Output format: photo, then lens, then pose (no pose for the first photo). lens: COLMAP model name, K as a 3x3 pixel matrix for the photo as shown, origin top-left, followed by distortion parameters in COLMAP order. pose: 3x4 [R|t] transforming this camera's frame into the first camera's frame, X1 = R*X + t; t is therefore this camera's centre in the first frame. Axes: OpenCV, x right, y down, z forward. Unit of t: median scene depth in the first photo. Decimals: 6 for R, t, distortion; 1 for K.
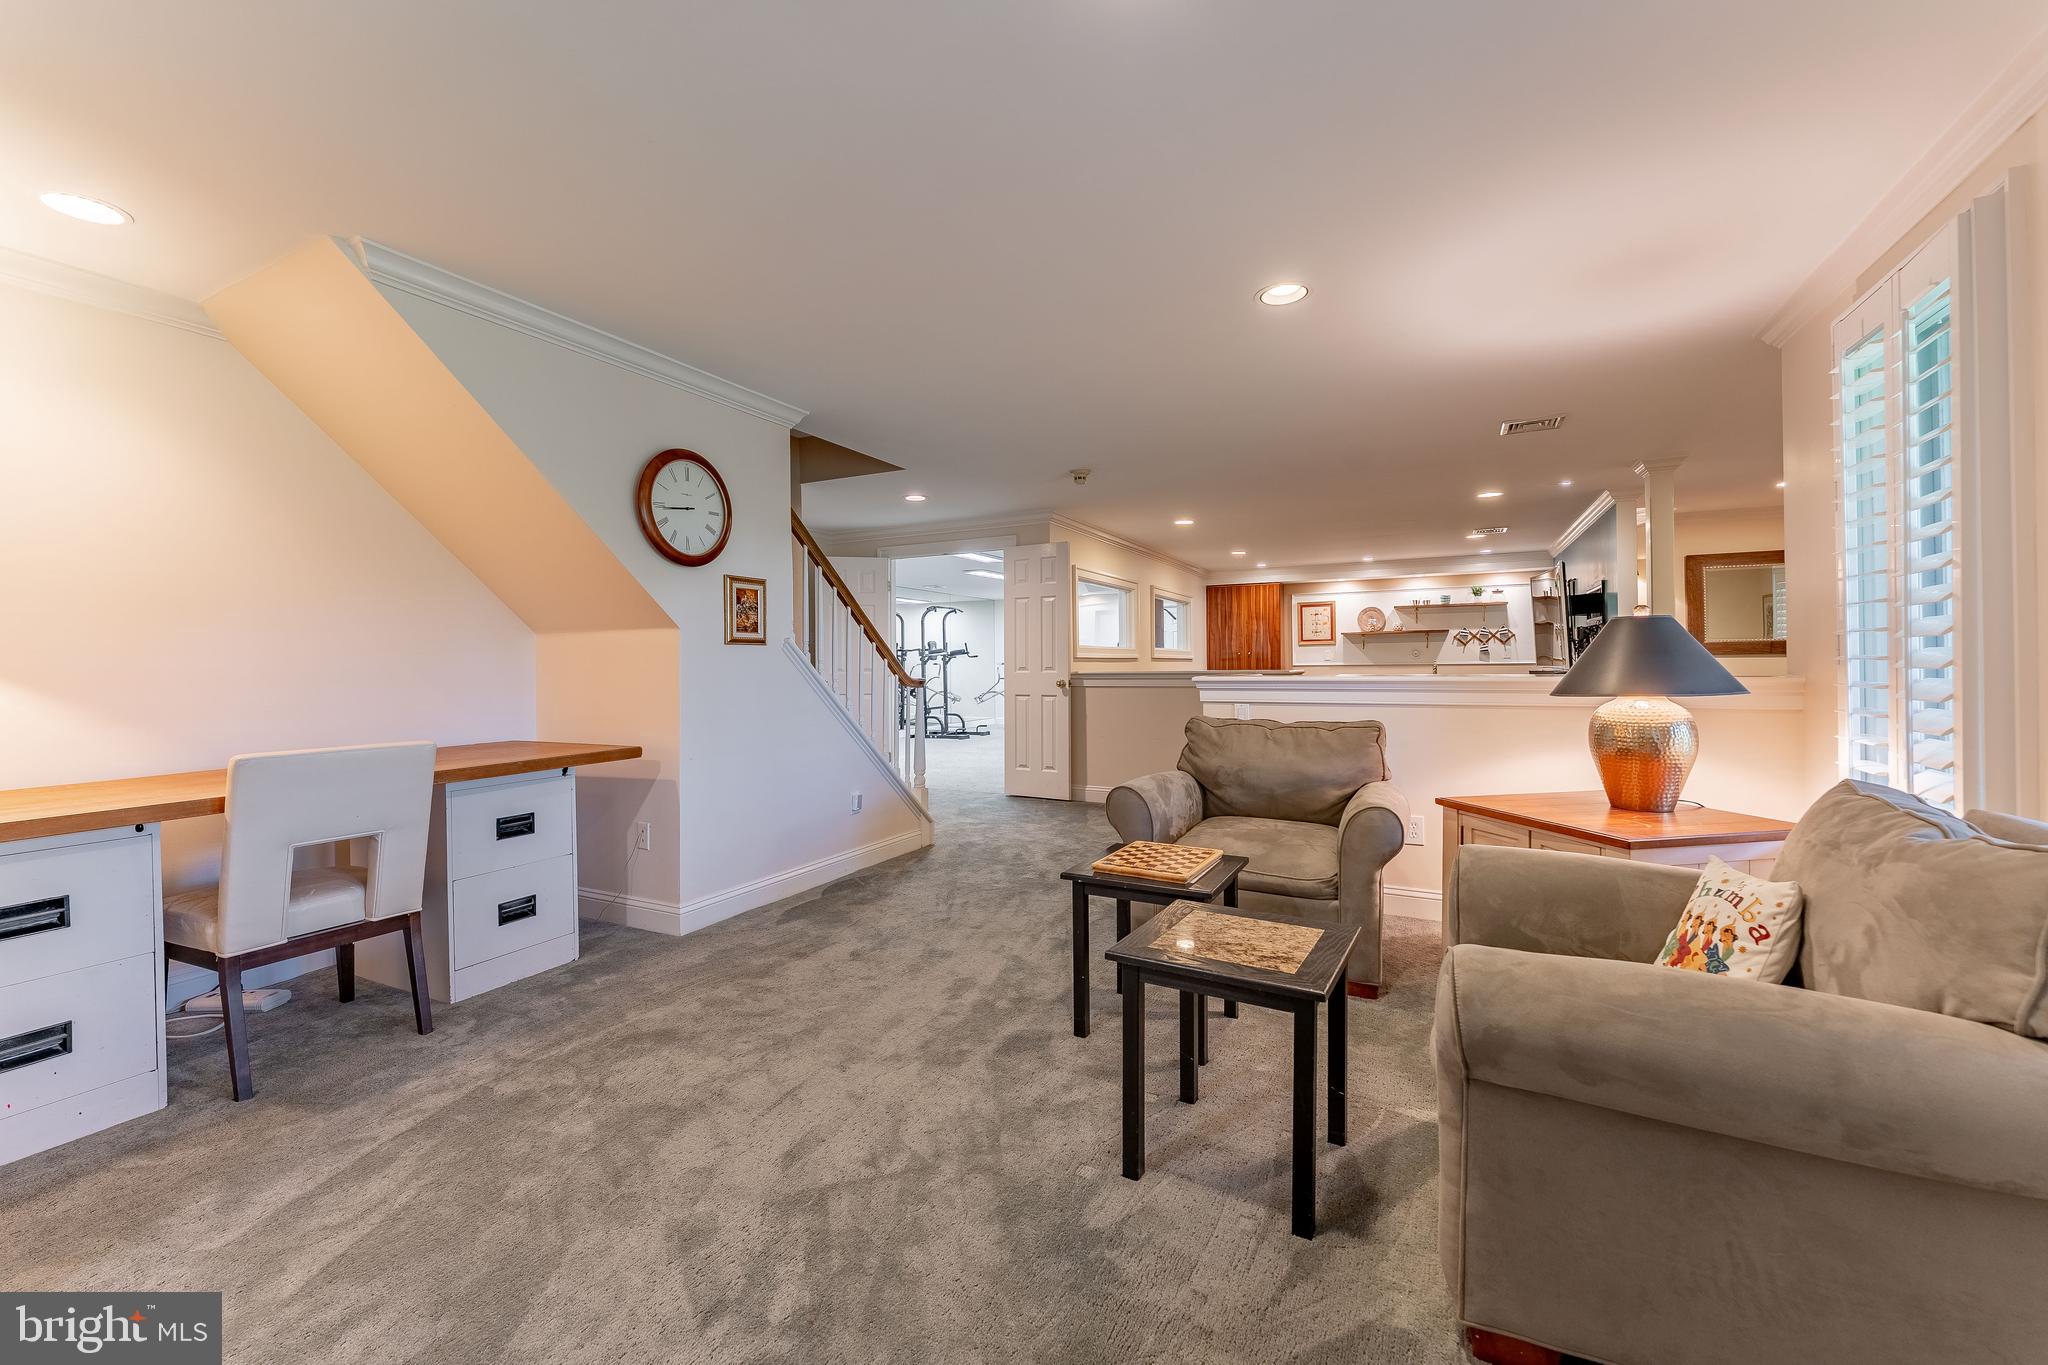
lens RADIAL K [[825.7, 0, 1012.2], [0, 825.7, 663.6], [0, 0, 1]] dist [0.001235, -0.001701]
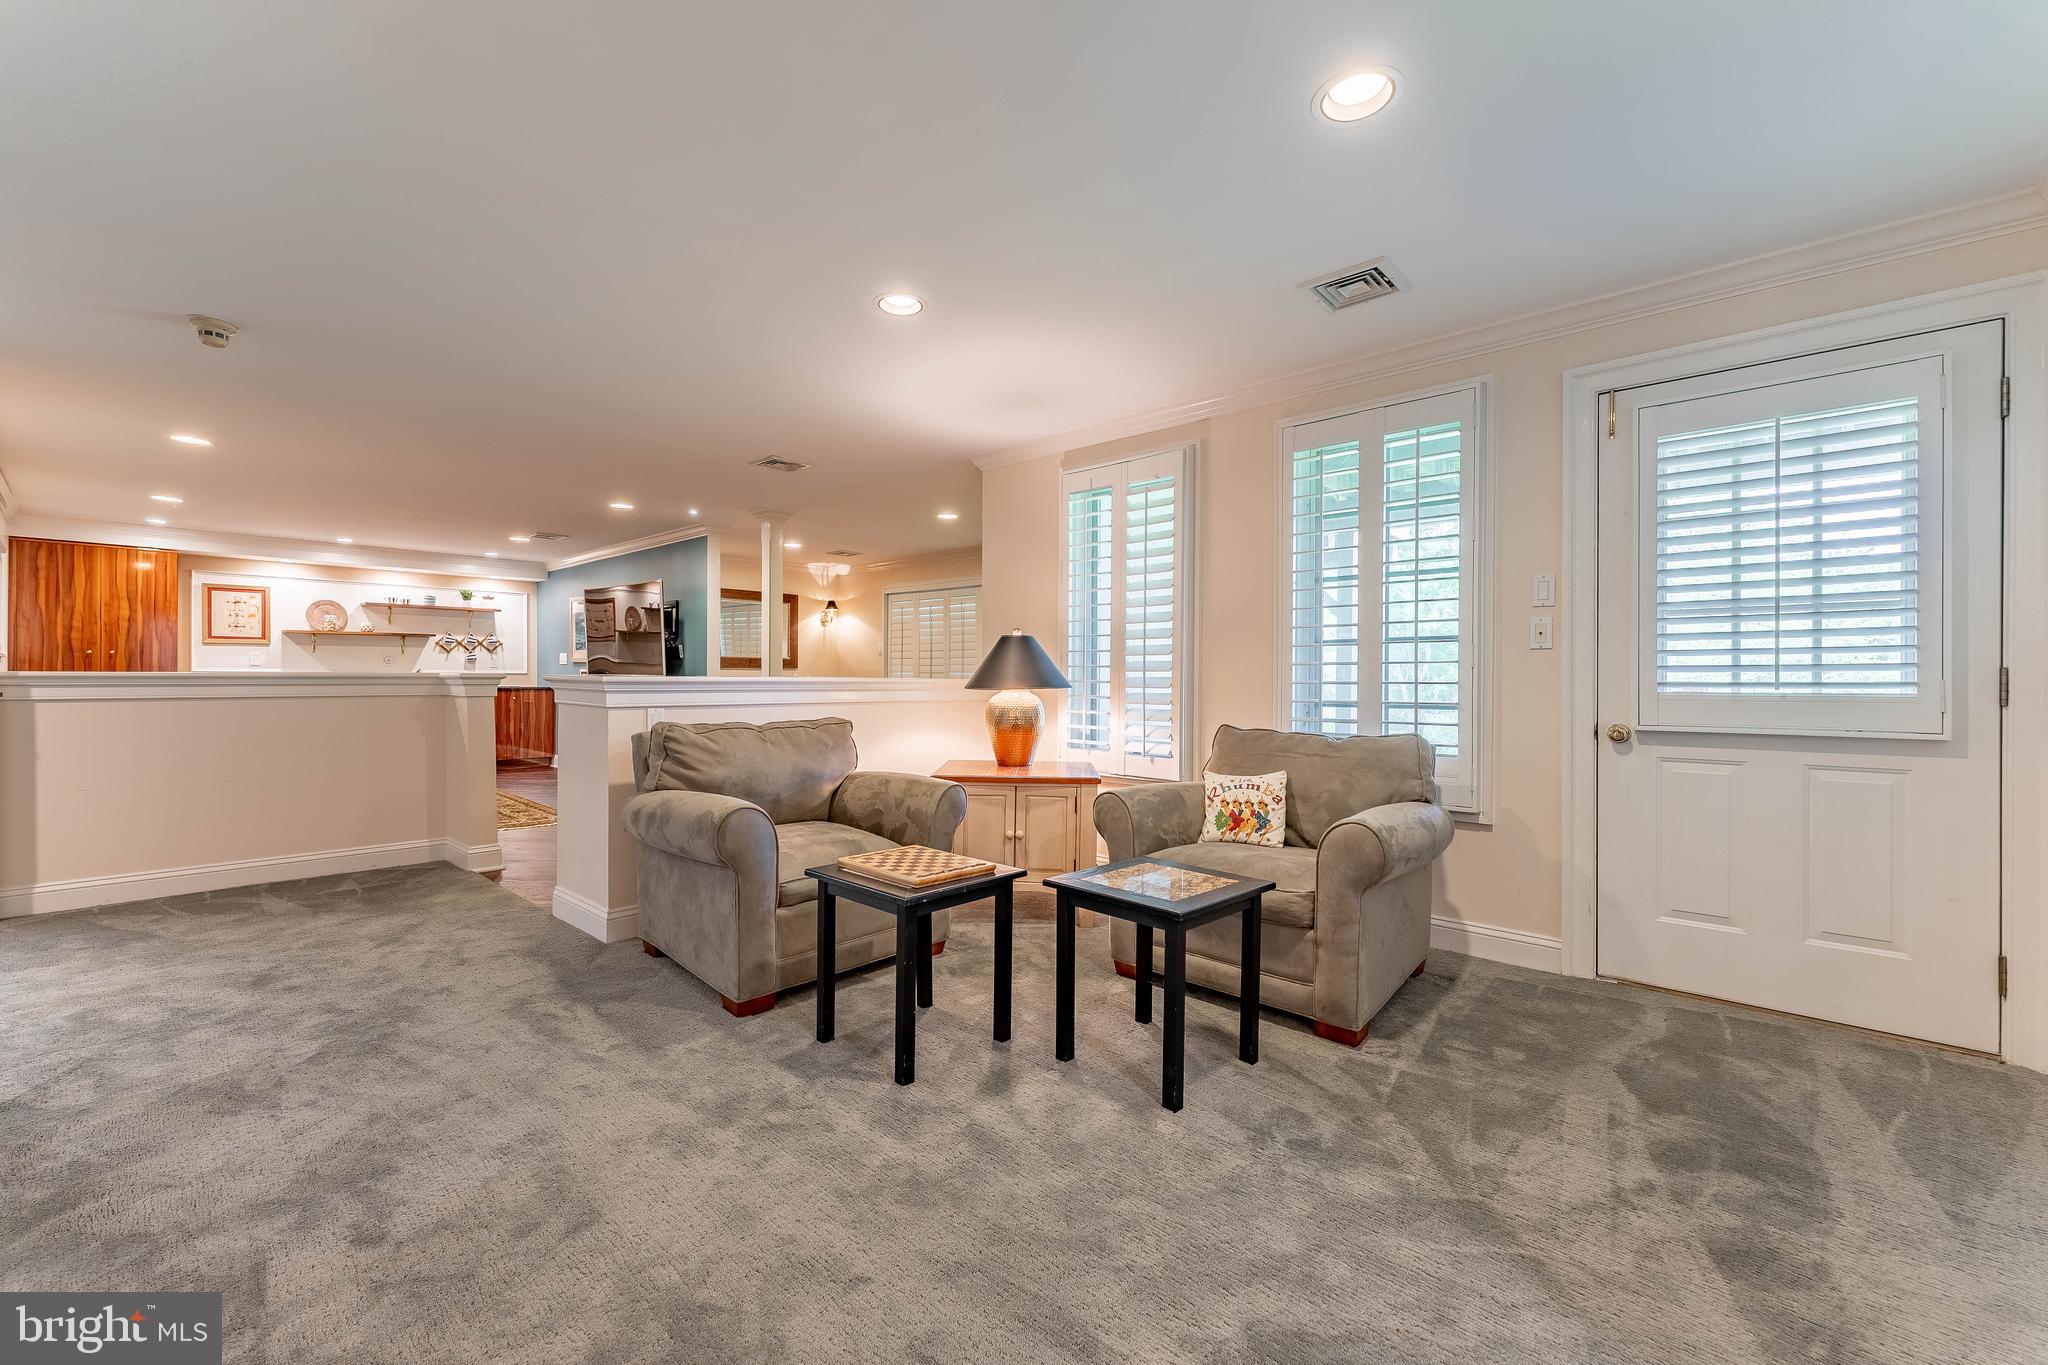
lens RADIAL K [[825.7, 0, 1027.9], [0, 825.7, 677.7], [0, 0, 1]] dist [0.001235, -0.001701]
pose [[0.255767, 0.010477, 0.966682, -0.166750], [-0.008142, 0.999929, -0.008683, 0.007947], [-0.966704, -0.005649, 0.255834, 0.152661]]
